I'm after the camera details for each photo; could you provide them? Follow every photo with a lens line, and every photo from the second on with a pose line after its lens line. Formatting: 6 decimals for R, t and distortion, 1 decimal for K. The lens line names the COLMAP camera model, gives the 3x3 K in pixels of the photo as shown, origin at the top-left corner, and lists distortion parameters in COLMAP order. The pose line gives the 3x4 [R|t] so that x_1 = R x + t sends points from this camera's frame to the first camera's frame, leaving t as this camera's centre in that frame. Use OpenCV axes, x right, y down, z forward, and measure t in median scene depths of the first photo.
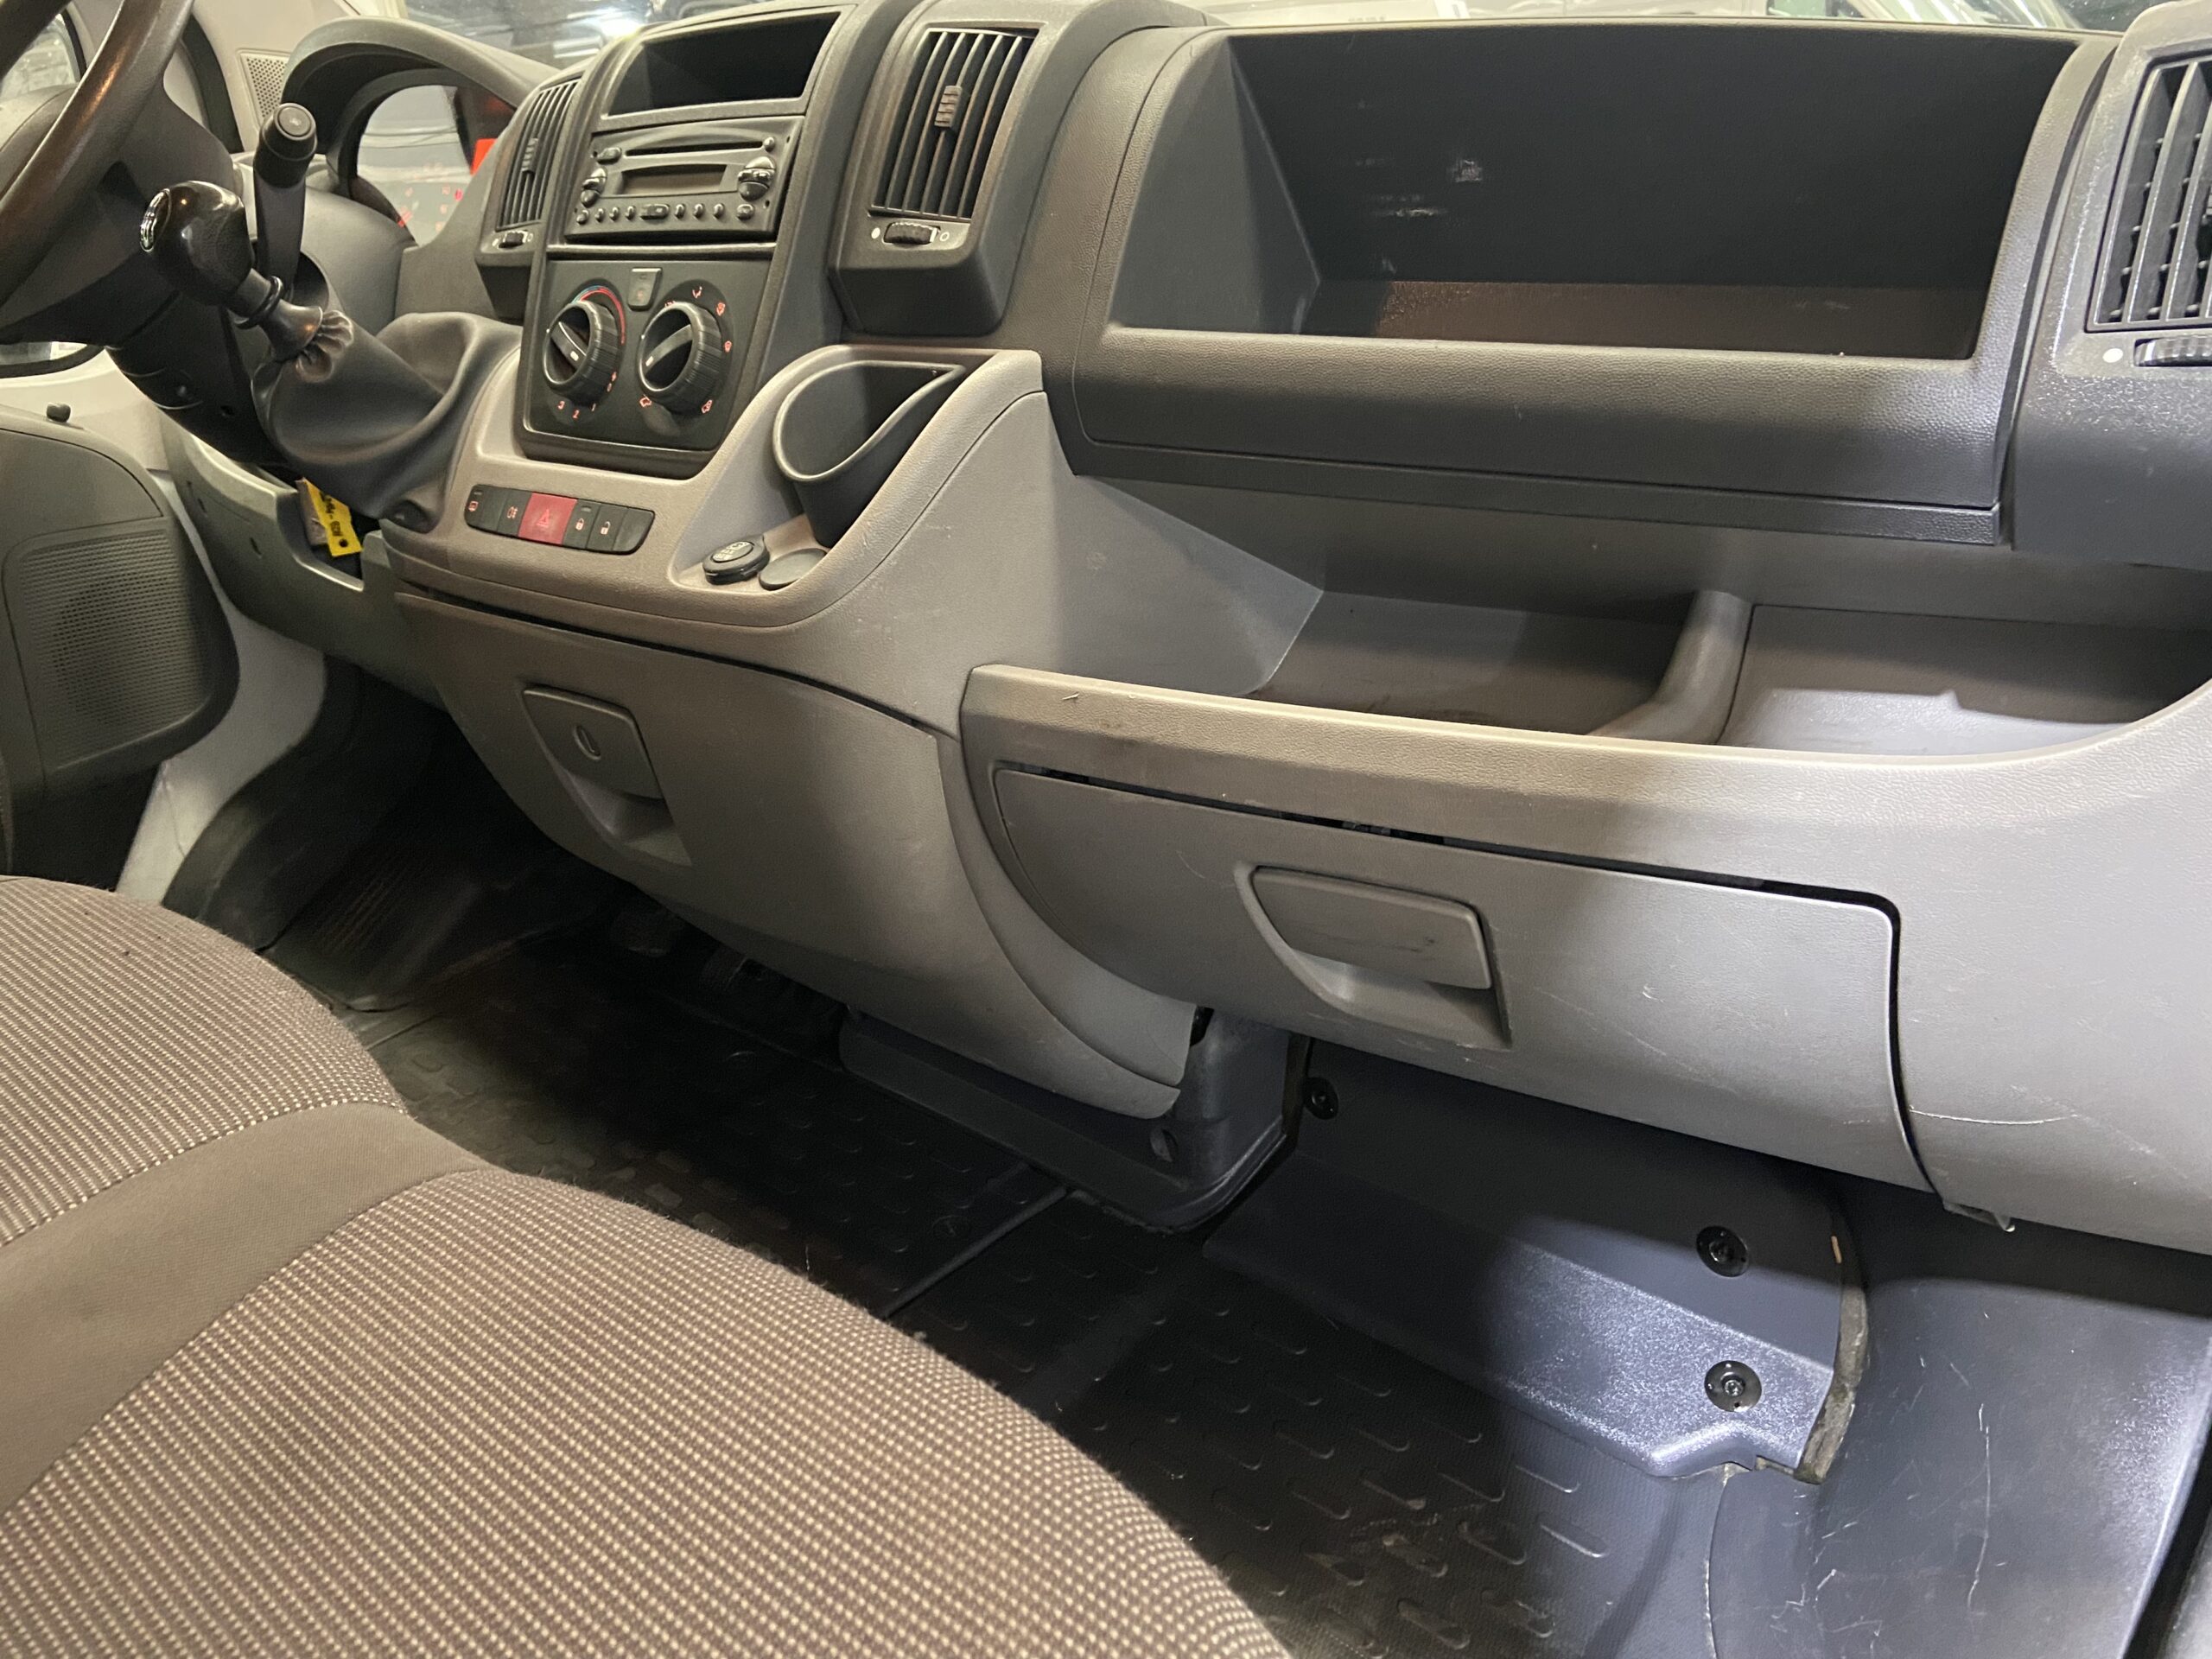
lens RADIAL K [[1670.3, 0, 1107.6], [0, 1670.3, 784.5], [0, 0, 1]] dist [0.119255, -0.147704]
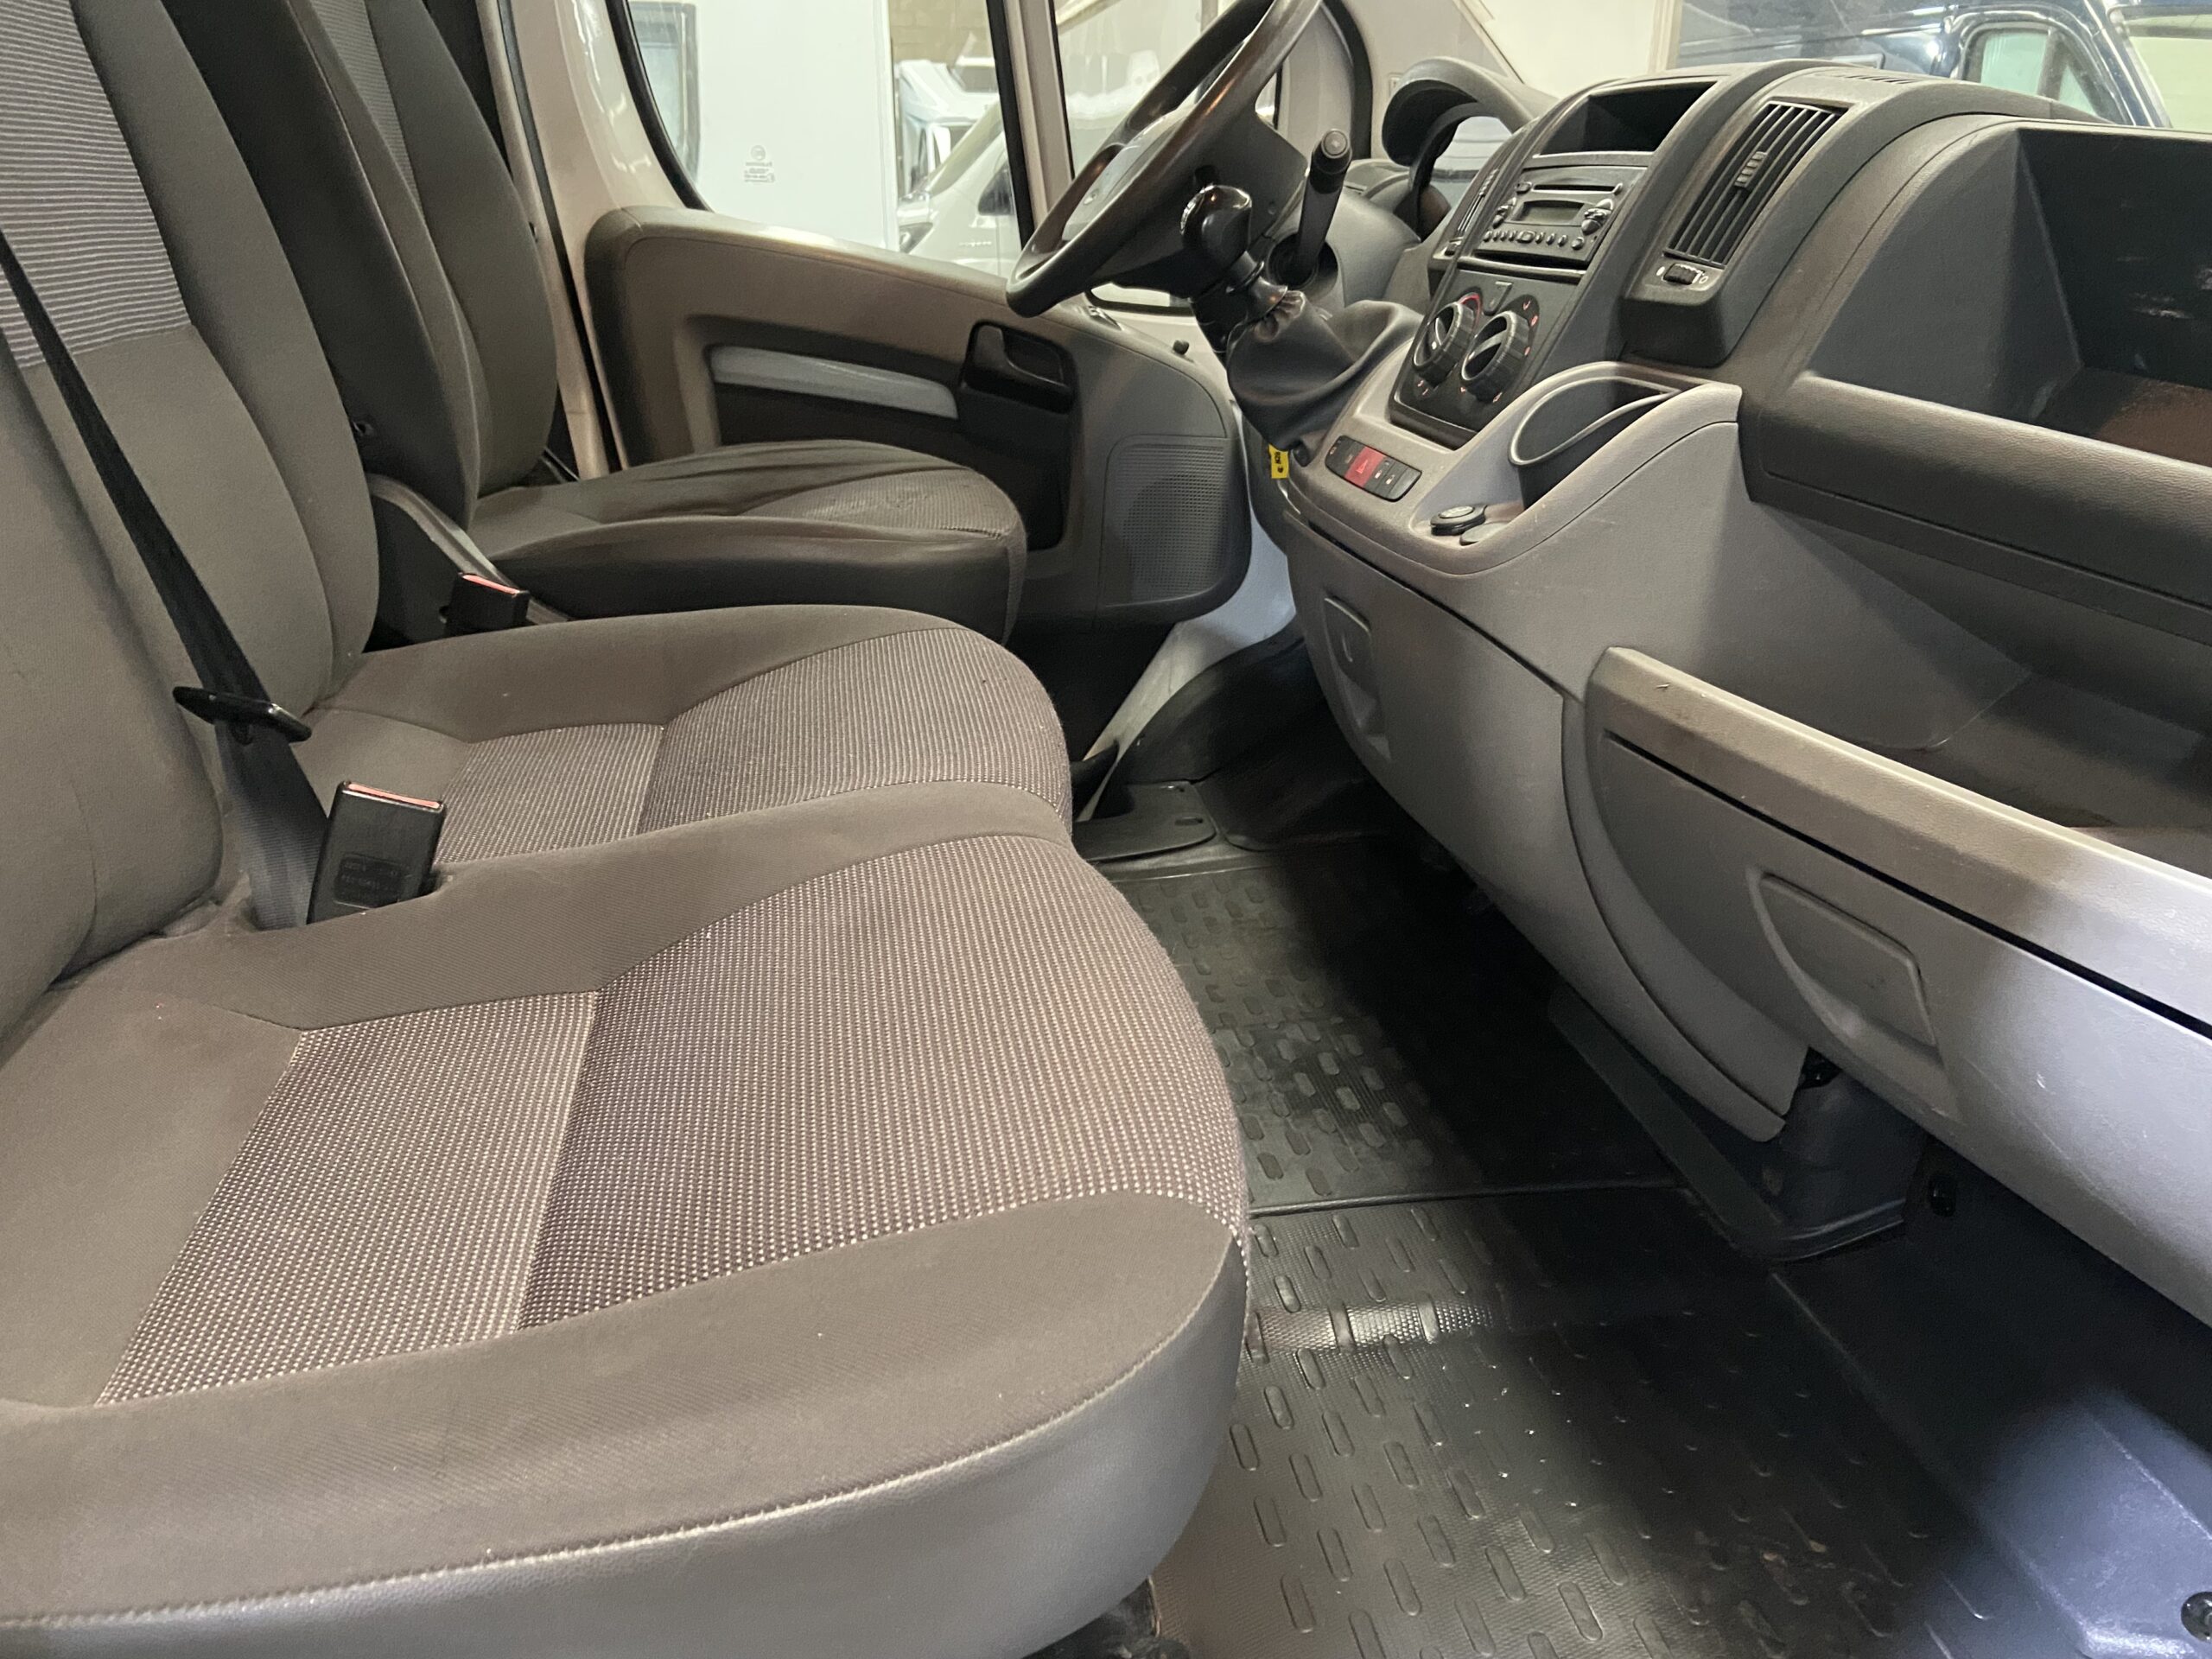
lens RADIAL K [[1670.3, 0, 1107.6], [0, 1670.3, 784.5], [0, 0, 1]] dist [0.119255, -0.147704]
pose [[0.778243, 0.284290, -0.559926, 0.314979], [-0.286675, 0.954160, 0.086003, 0.019235], [0.558708, 0.093585, 0.824067, -0.140059]]
